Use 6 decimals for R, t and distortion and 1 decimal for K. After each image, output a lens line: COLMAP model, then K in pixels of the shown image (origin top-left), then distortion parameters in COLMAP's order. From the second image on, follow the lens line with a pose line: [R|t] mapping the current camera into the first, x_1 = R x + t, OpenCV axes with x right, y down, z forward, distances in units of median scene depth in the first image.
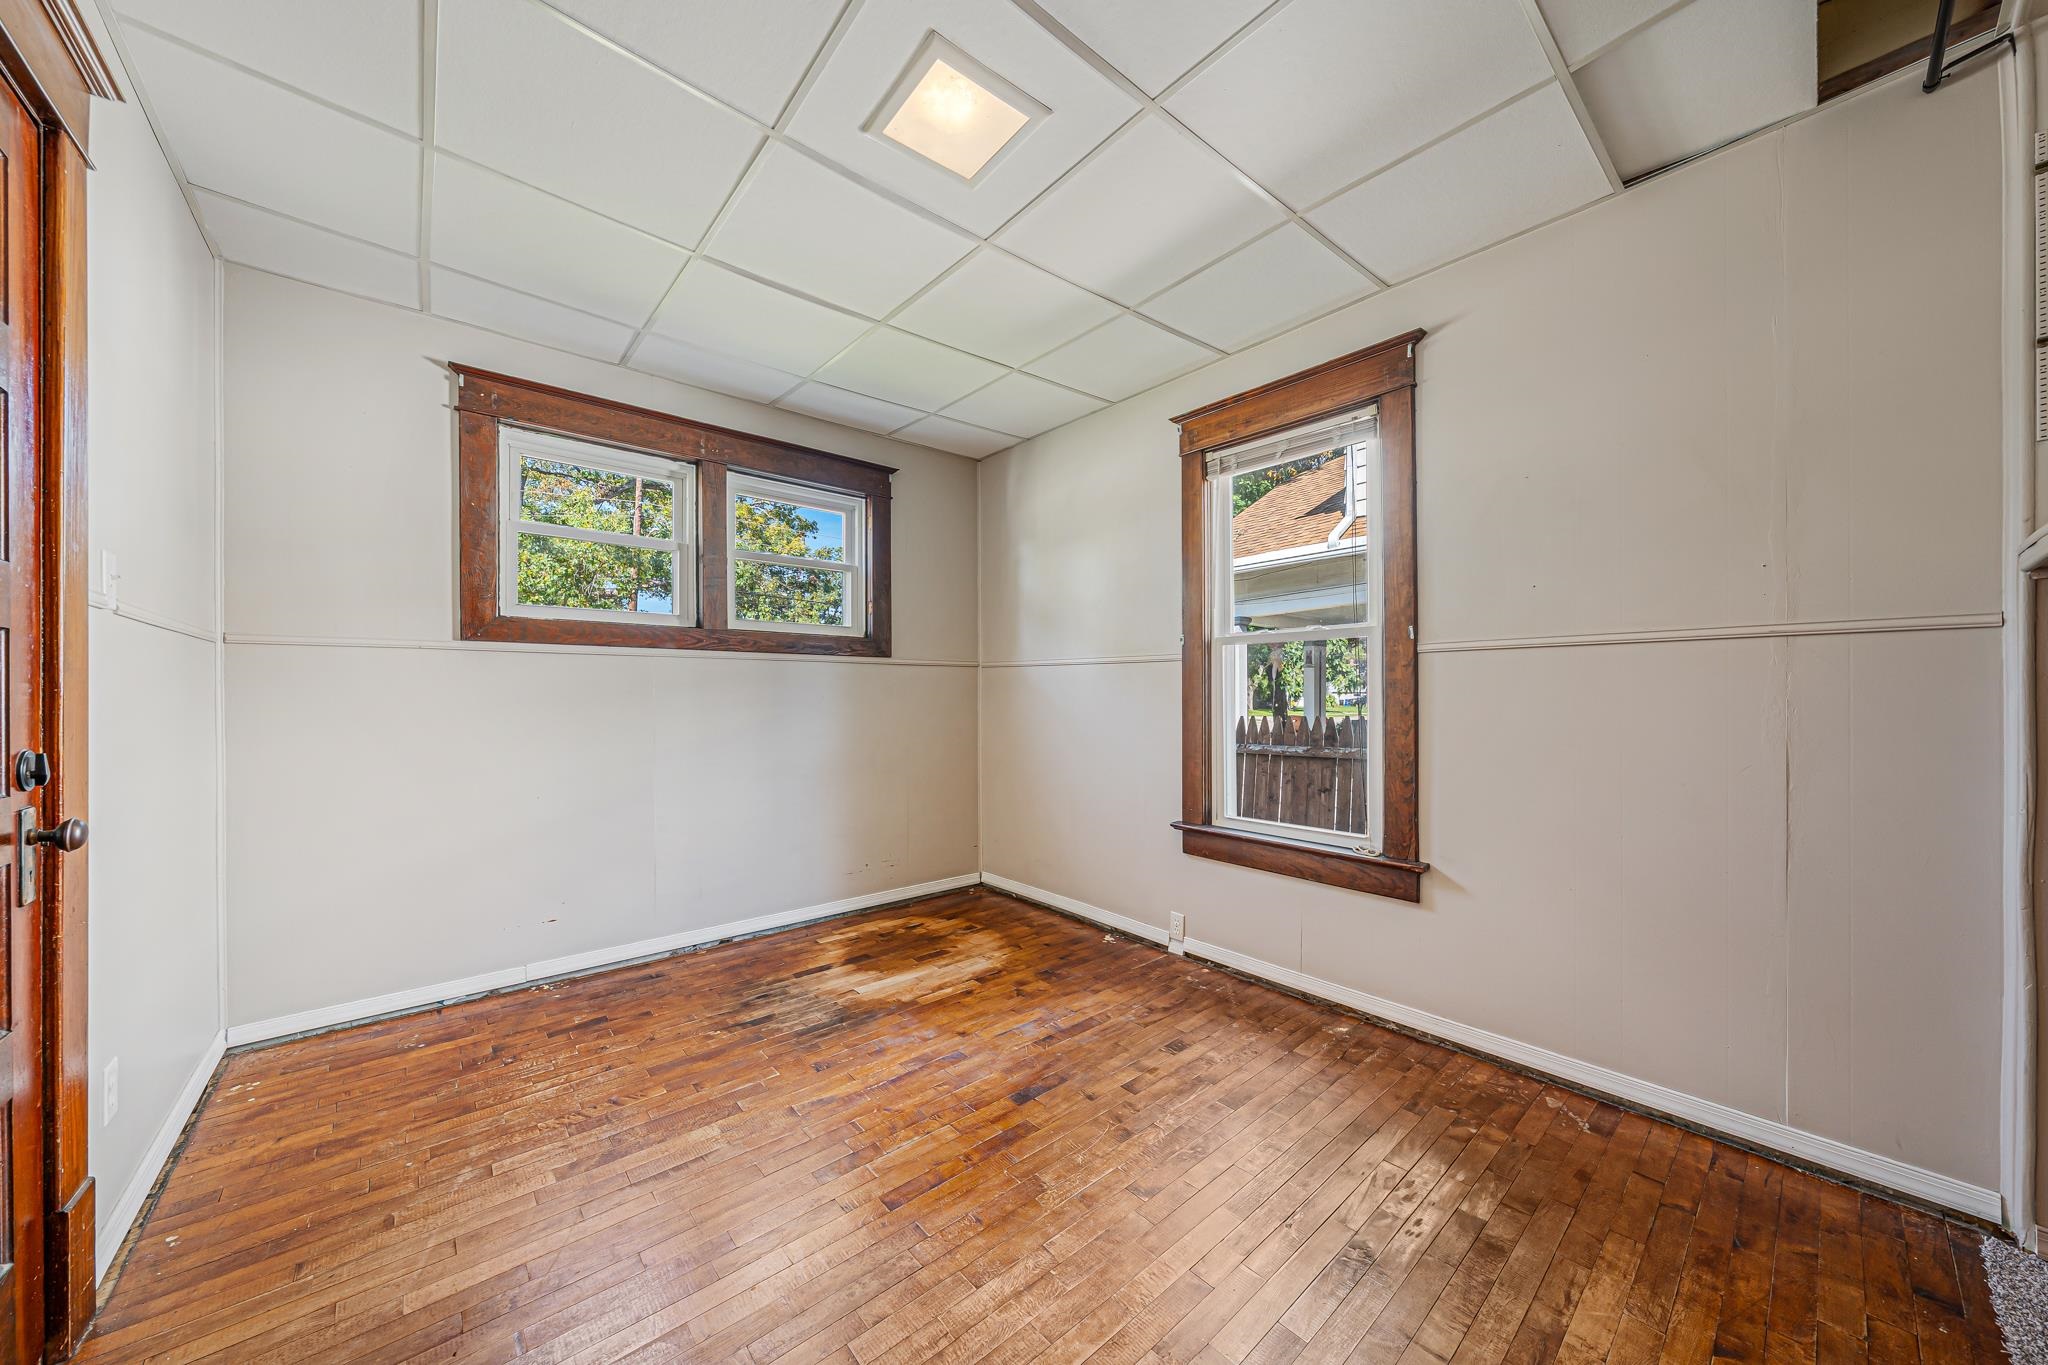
lens RADIAL K [[709.6, 0, 1024.4], [0, 709.6, 691.1], [0, 0, 1]] dist [-0.001239, -0.000359]
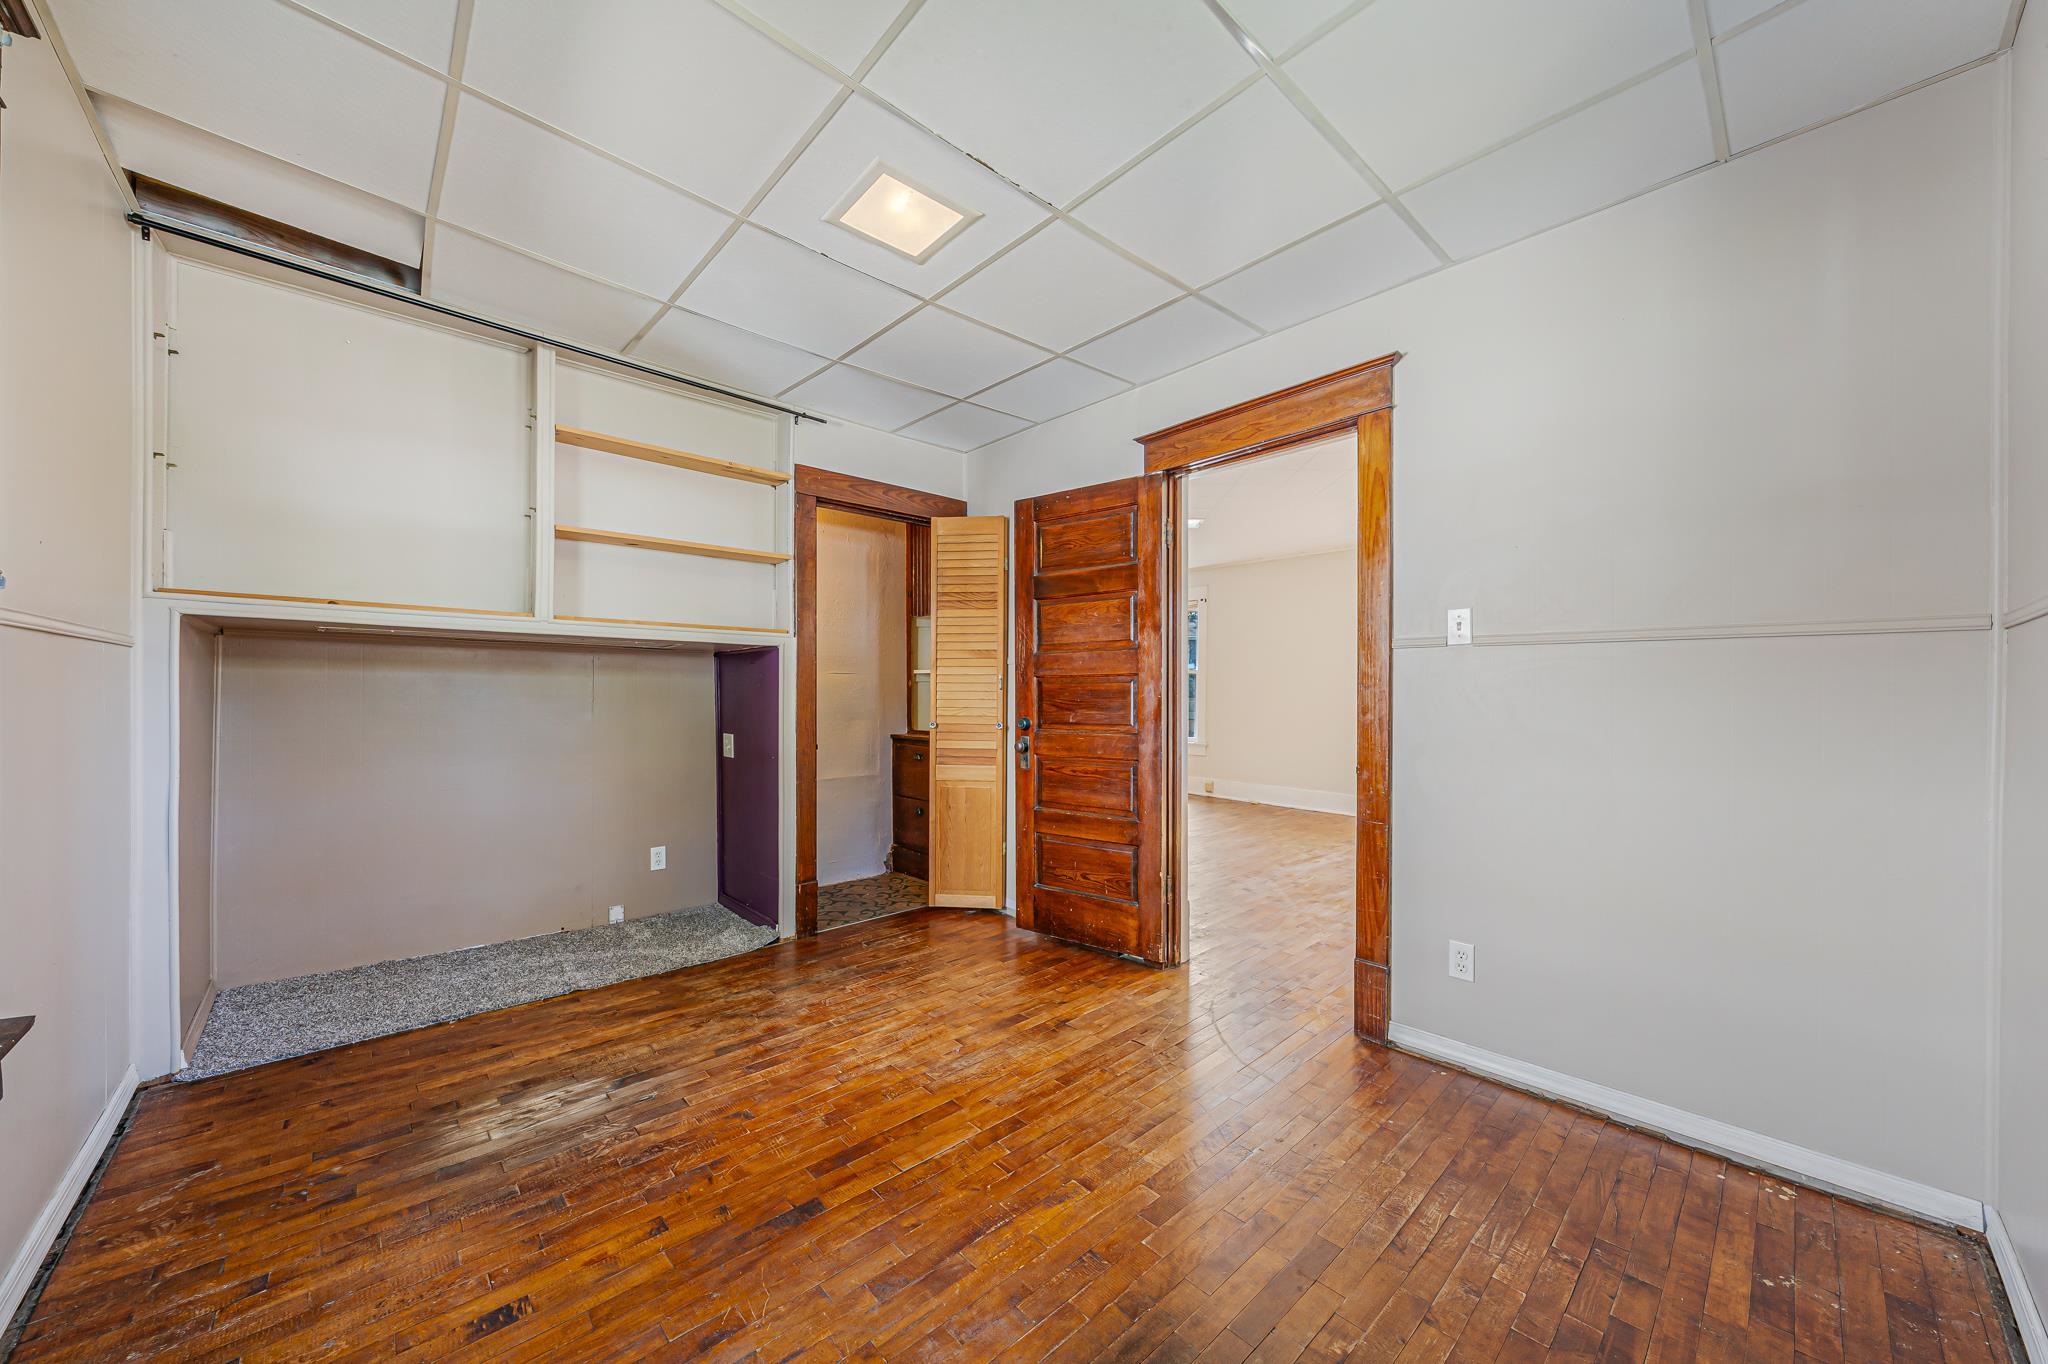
lens RADIAL K [[731.6, 0, 1028.9], [0, 731.6, 692.3], [0, 0, 1]] dist [-0.000182, 0.000082]
pose [[-0.999386, -0.001776, -0.034984, -0.230674], [-0.001798, 0.999998, 0.000589, -0.007683], [0.034983, 0.000651, -0.999388, 1.919568]]
